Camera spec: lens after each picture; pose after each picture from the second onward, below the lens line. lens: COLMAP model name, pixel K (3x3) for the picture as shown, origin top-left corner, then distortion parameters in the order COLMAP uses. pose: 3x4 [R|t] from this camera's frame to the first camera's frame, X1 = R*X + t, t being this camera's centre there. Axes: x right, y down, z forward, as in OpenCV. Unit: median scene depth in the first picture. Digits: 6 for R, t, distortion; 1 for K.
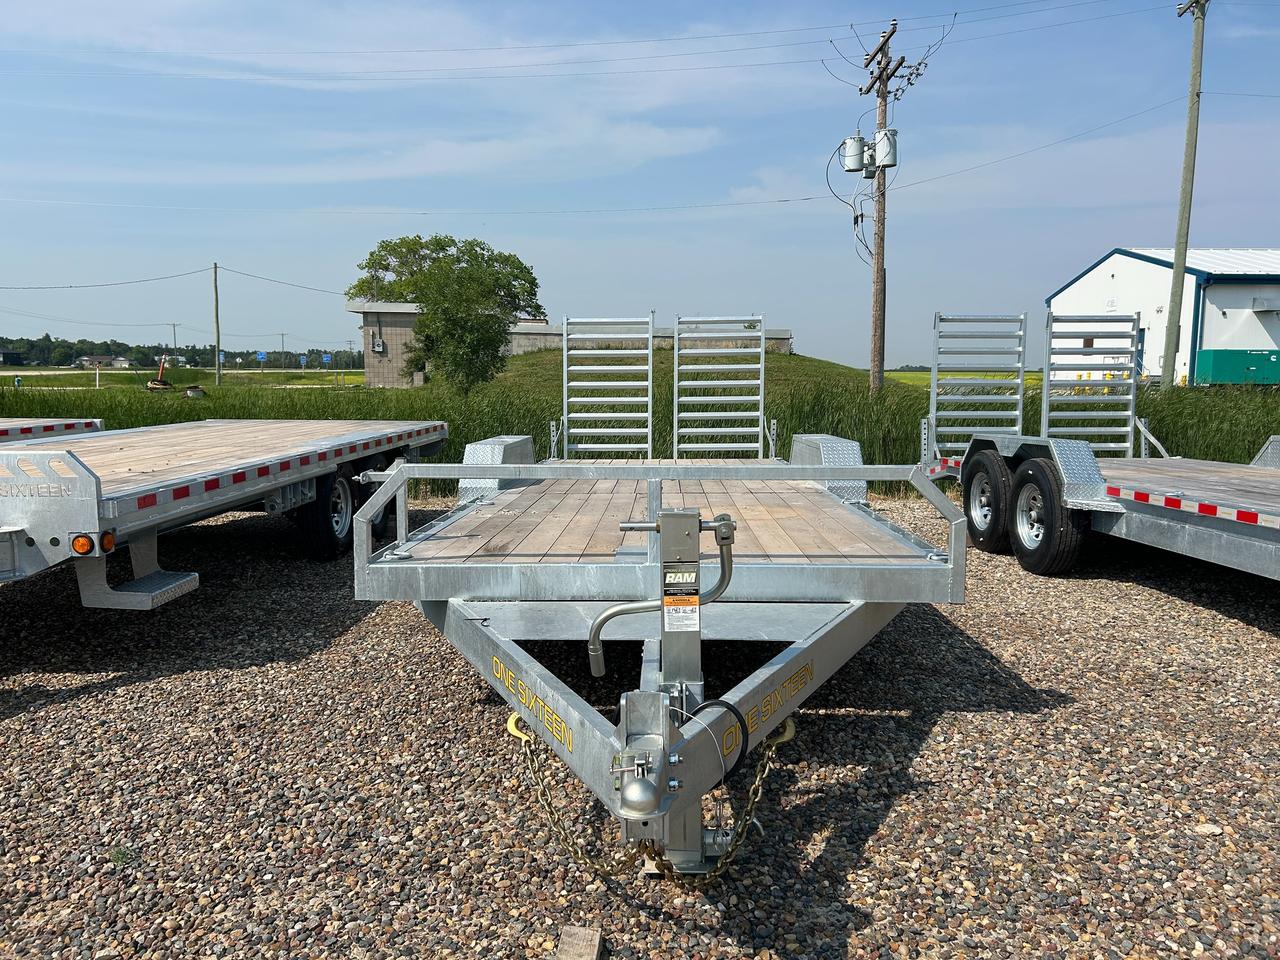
lens RADIAL K [[972.3, 0, 631.6], [0, 972.3, 483.3], [0, 0, 1]] dist [0.037729, -0.039789]
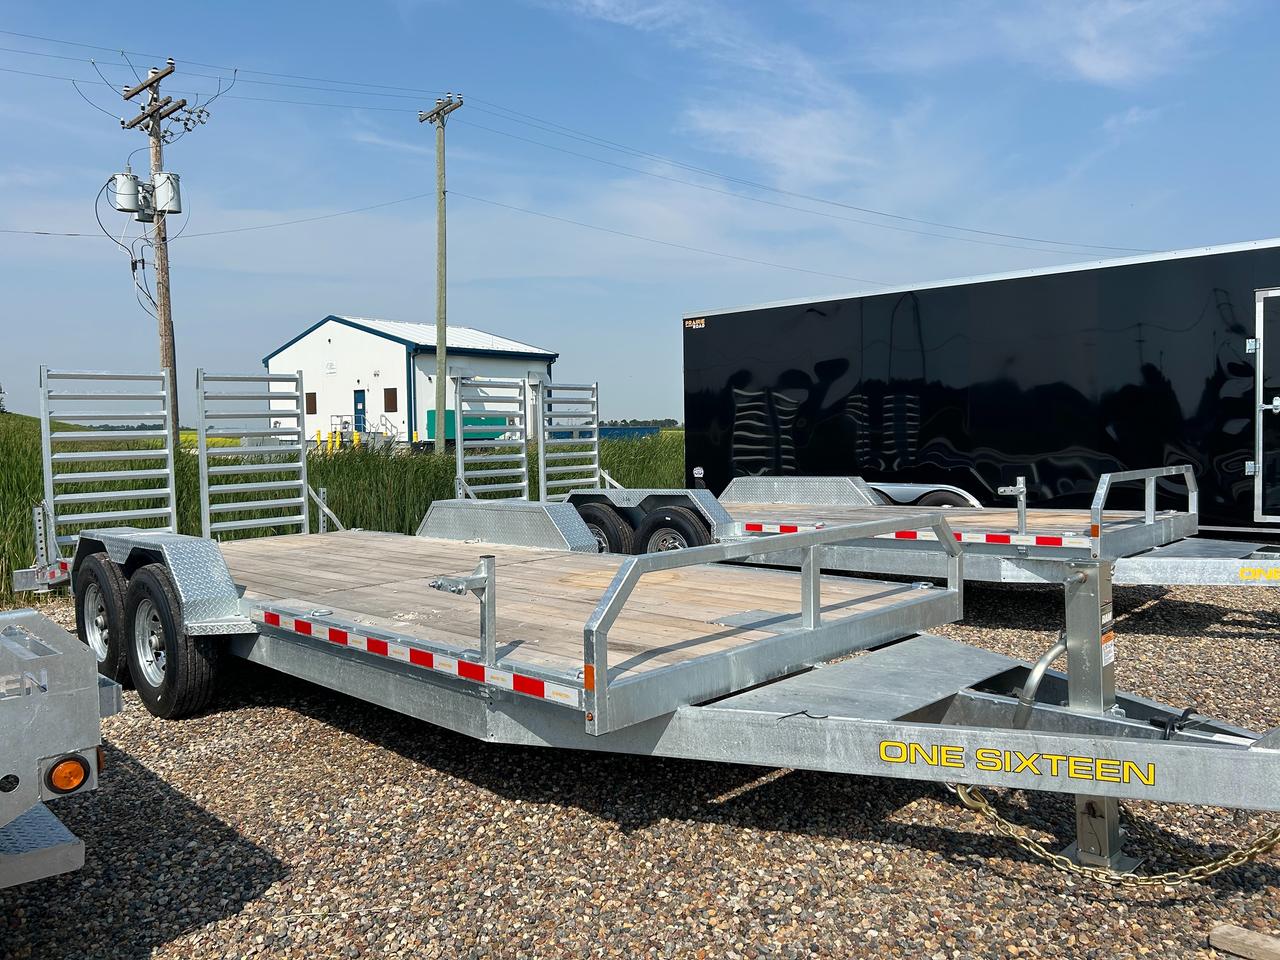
lens RADIAL K [[972.3, 0, 631.9], [0, 972.3, 486.4], [0, 0, 1]] dist [0.037729, -0.039789]
pose [[0.678566, -0.055517, 0.732438, -0.135787], [0.095721, 0.995320, -0.013238, -0.011303], [-0.728276, 0.079092, 0.680705, 0.069599]]
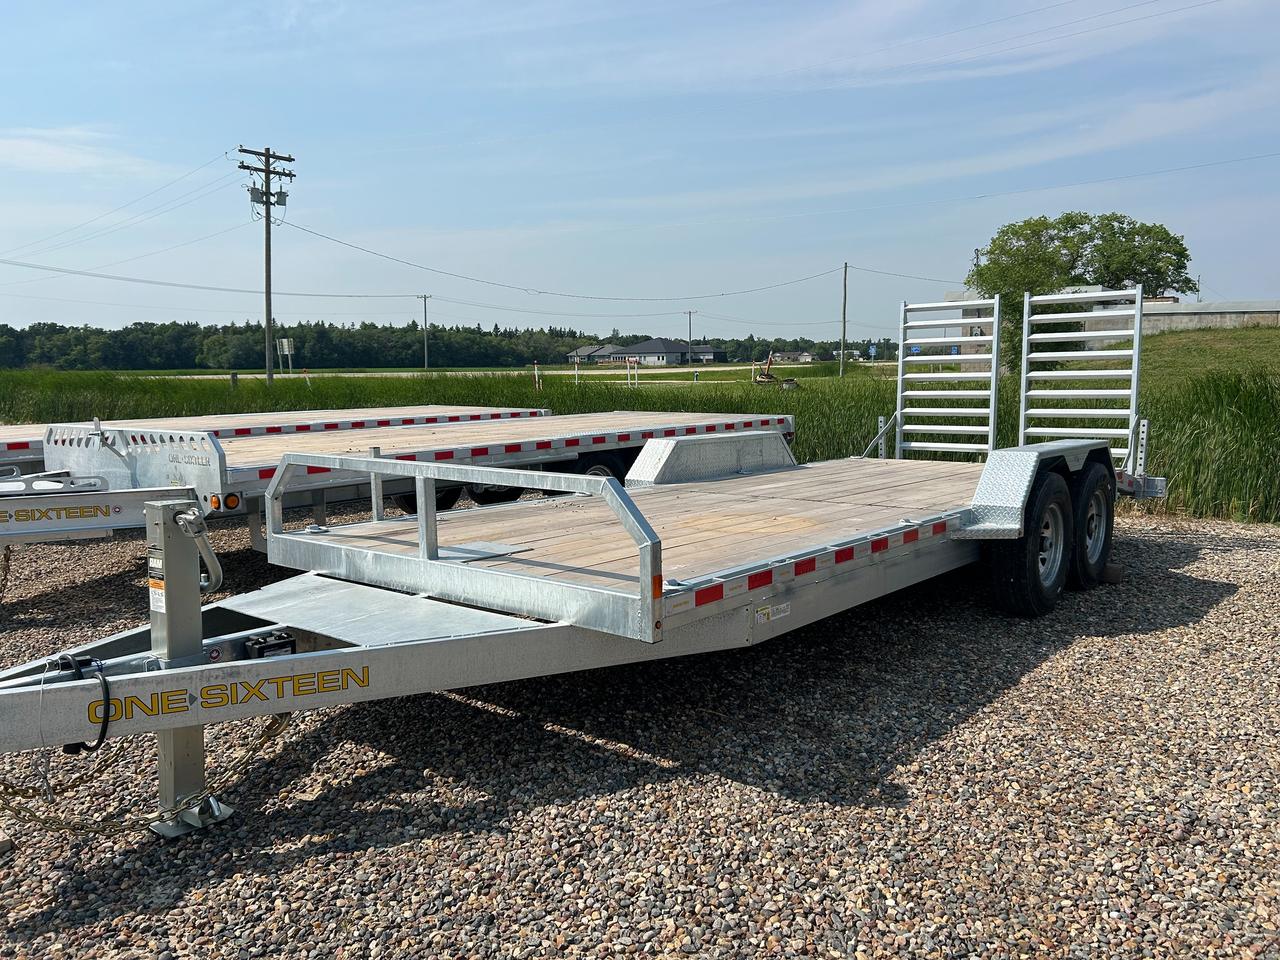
lens RADIAL K [[972.3, 0, 644.2], [0, 972.3, 479.7], [0, 0, 1]] dist [0.037729, -0.039789]
pose [[0.790416, 0.056852, -0.609926, 0.132864], [-0.053220, 0.998292, 0.024083, -0.005977], [0.610254, 0.013425, 0.792092, 0.051995]]
